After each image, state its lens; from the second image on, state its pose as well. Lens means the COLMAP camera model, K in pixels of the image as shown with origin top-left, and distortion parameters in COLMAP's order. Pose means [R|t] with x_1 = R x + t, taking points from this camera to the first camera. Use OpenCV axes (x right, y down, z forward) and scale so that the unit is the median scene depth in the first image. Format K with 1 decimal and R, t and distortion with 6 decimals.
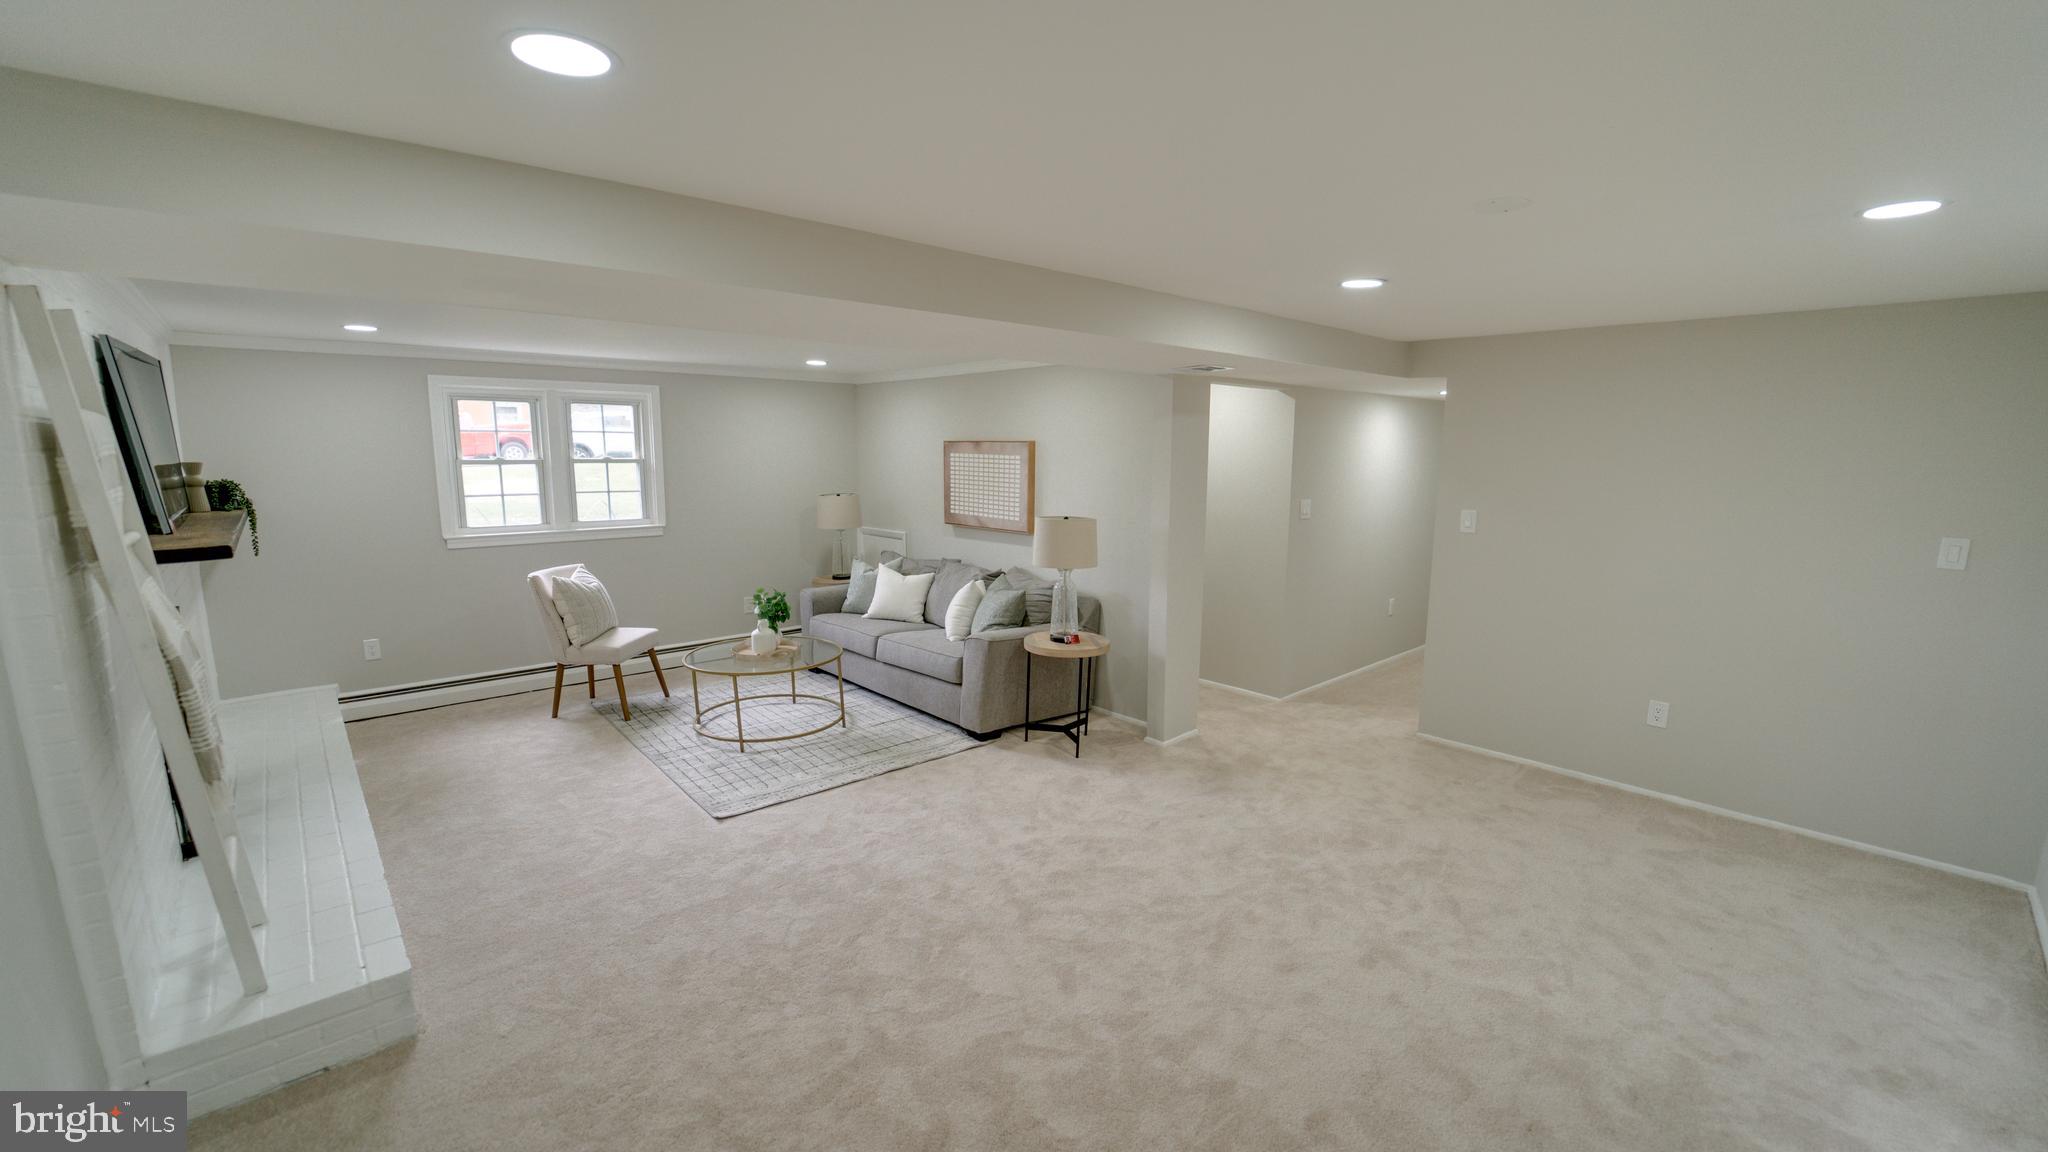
lens RADIAL K [[831.9, 0, 1028.7], [0, 831.9, 577.7], [0, 0, 1]] dist [-0.022663, 0.000010]
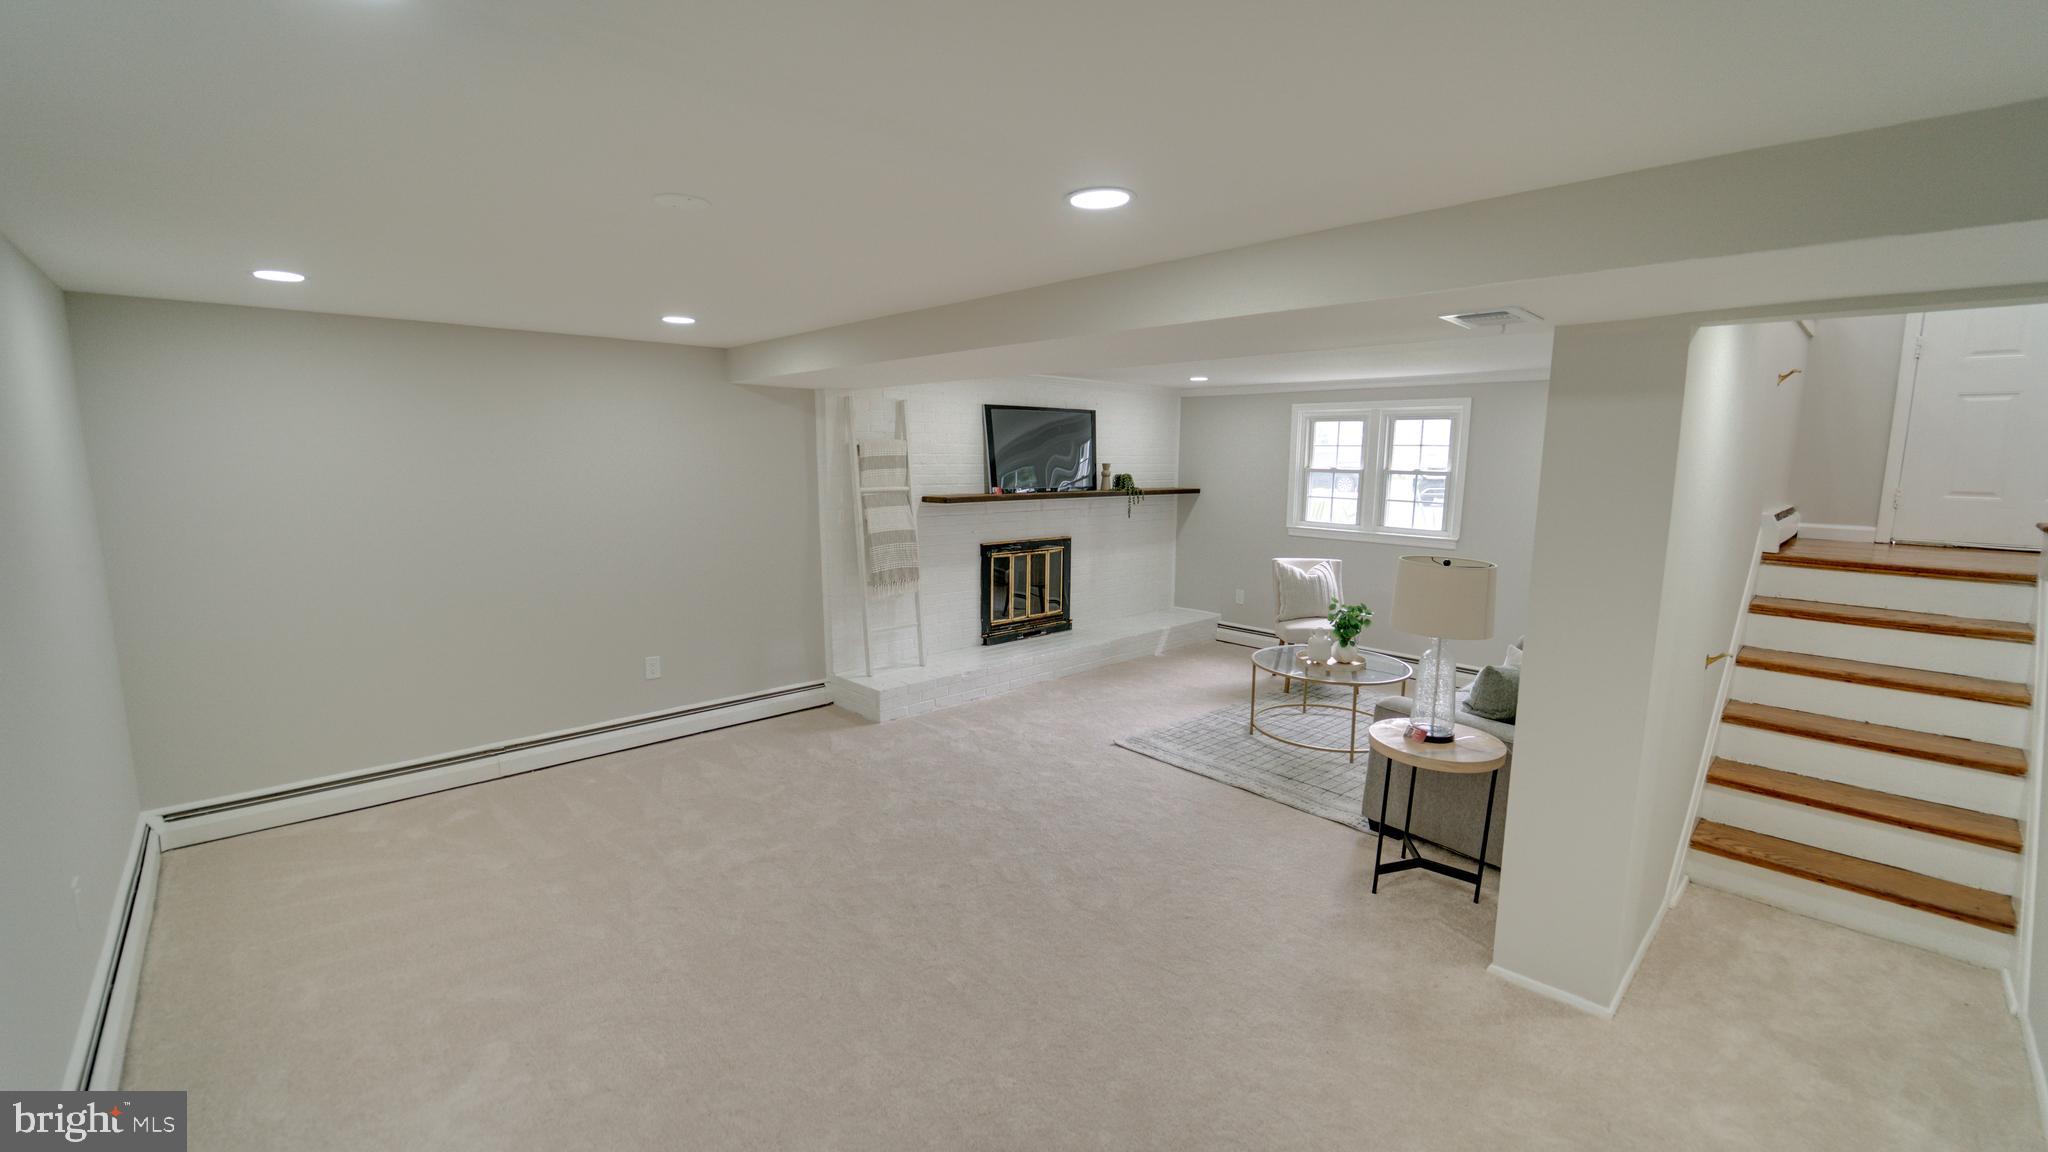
lens RADIAL K [[831.9, 0, 1028.7], [0, 831.9, 577.7], [0, 0, 1]] dist [-0.022663, 0.000010]
pose [[0.008755, 0.141999, -0.989828, 0.608928], [-0.166198, 0.976305, 0.138589, -0.081737], [0.986054, 0.163294, 0.032148, 0.546319]]
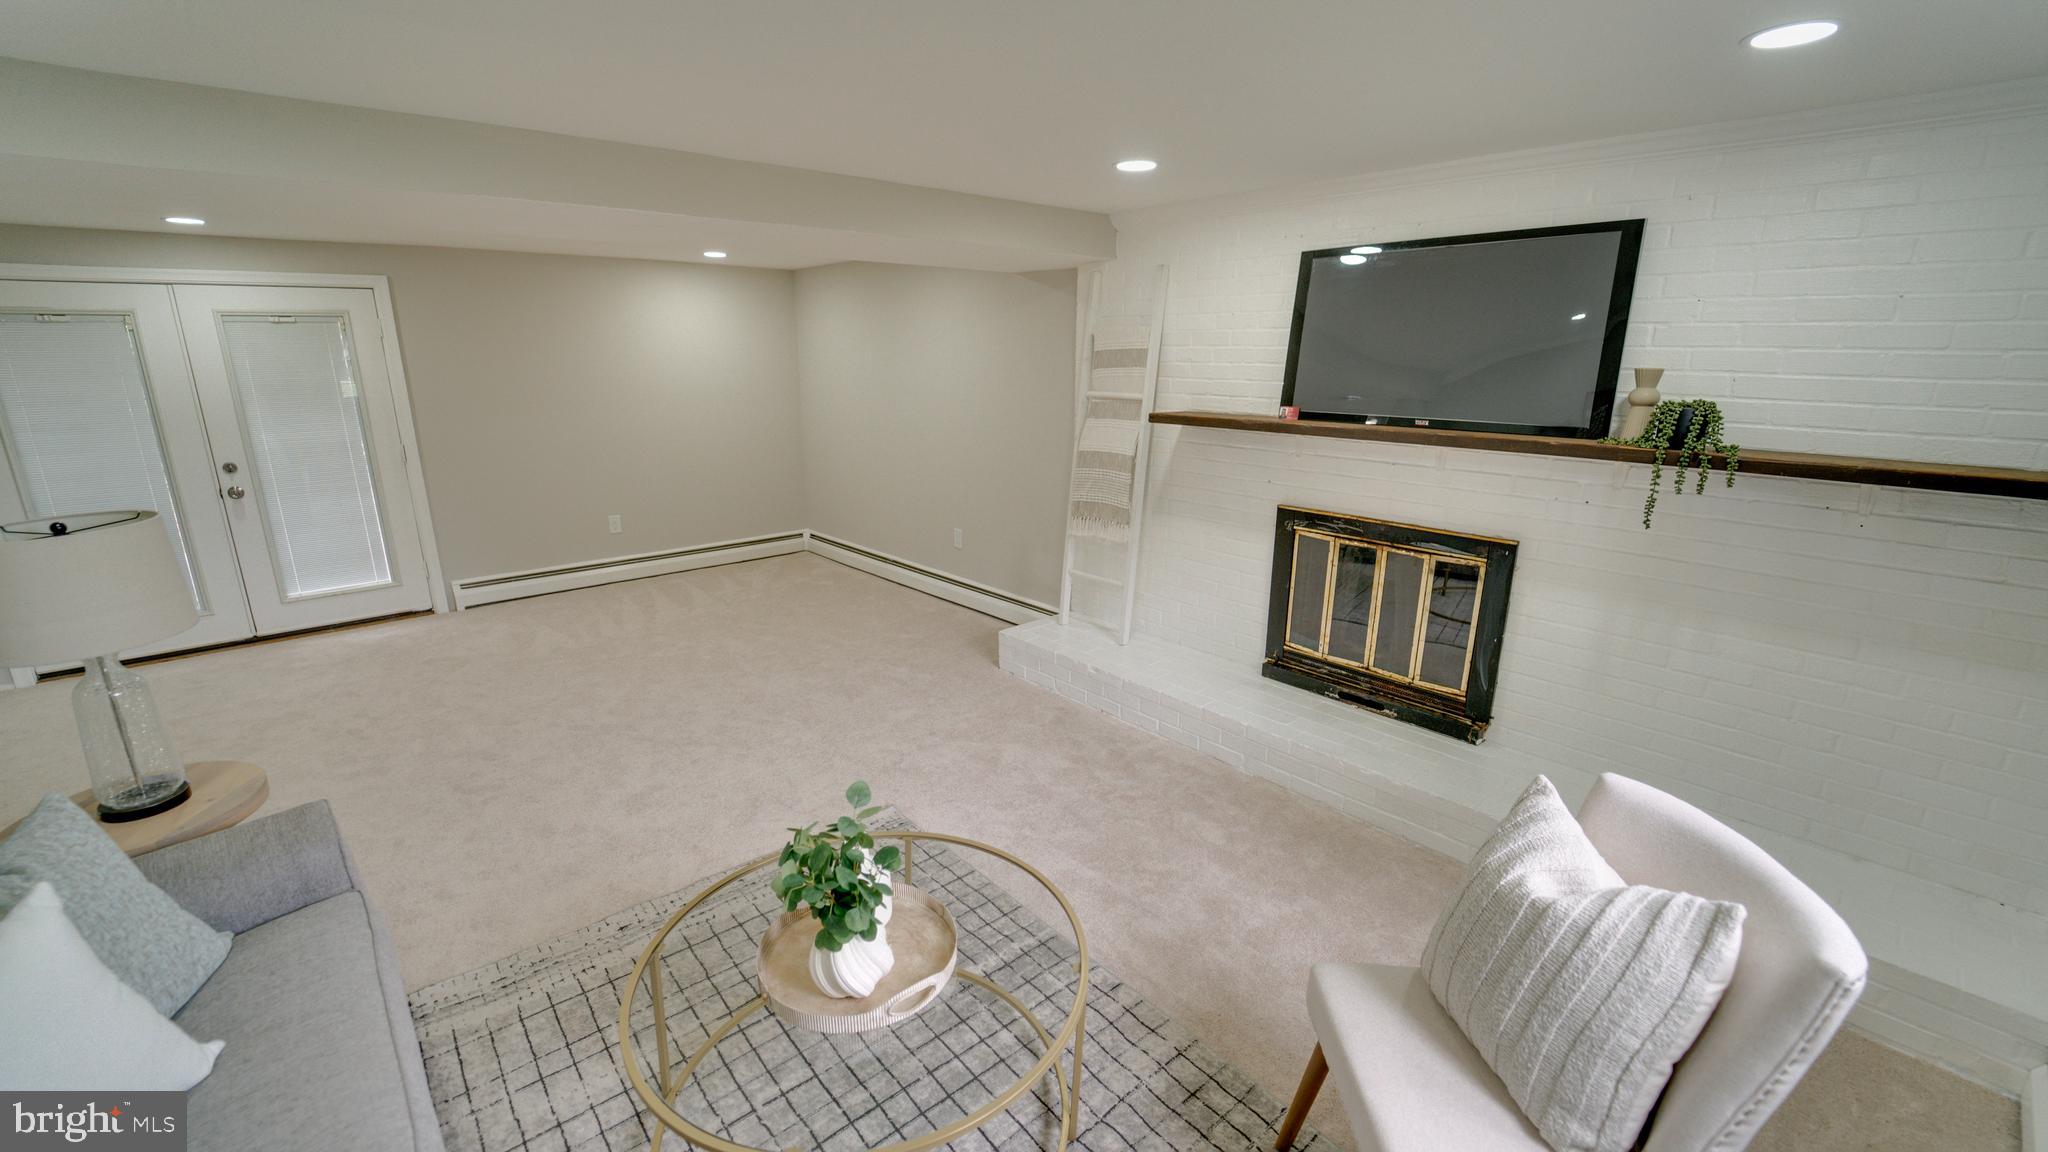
lens RADIAL K [[831.9, 0, 1028.7], [0, 831.9, 577.7], [0, 0, 1]] dist [-0.022663, 0.000010]
pose [[-0.999928, -0.007413, 0.009487, -0.361767], [-0.002832, 0.910672, 0.413120, -0.179143], [-0.011702, 0.413064, -0.910627, 1.154188]]
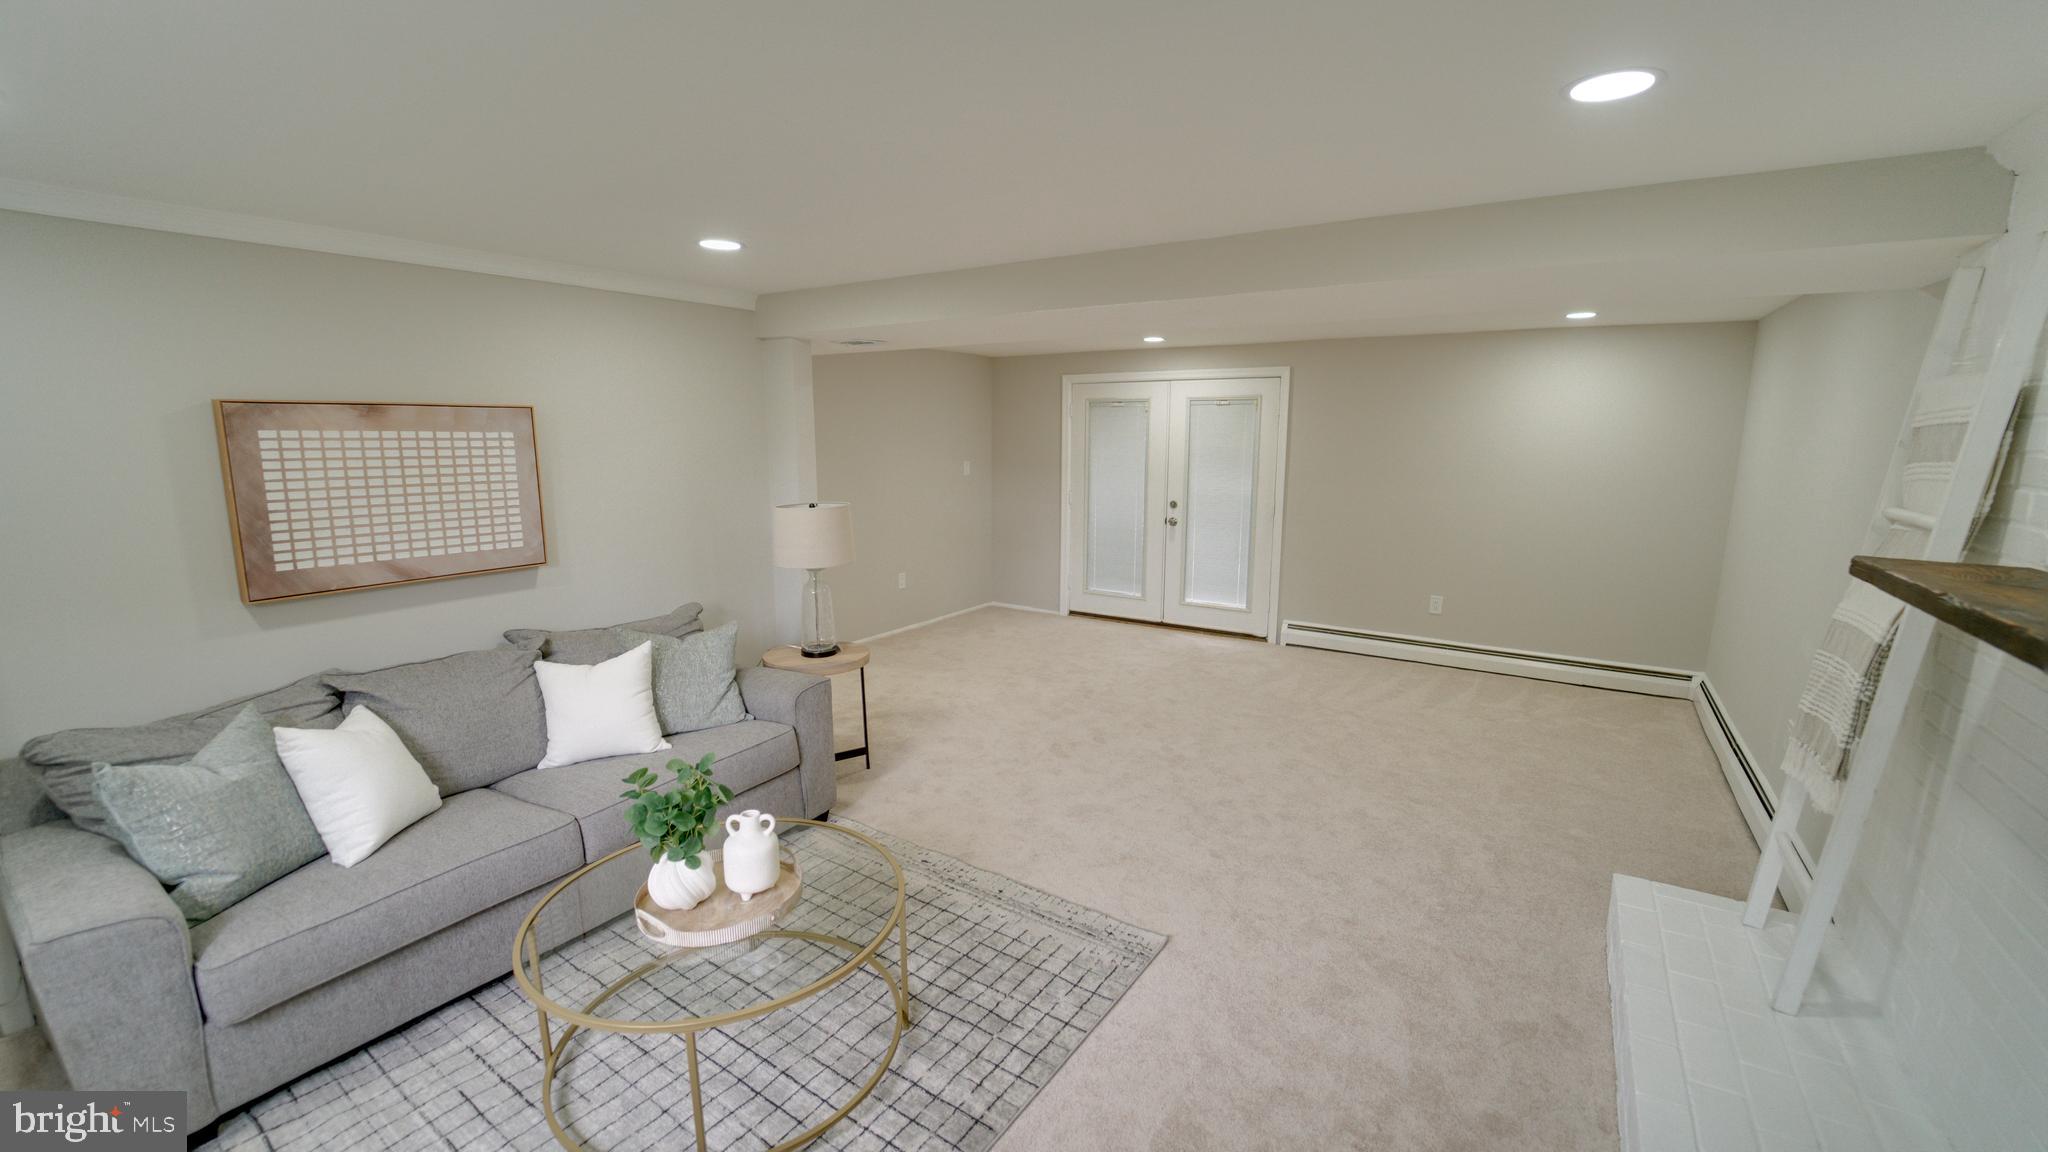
lens RADIAL K [[826.6, 0, 1026.5], [0, 826.6, 581.0], [0, 0, 1]] dist [-0.023957, 0.000684]
pose [[-0.255707, -0.177352, 0.950347, -0.672001], [0.148639, 0.964128, 0.219918, -0.124661], [-0.955259, 0.197493, -0.220172, 0.844547]]
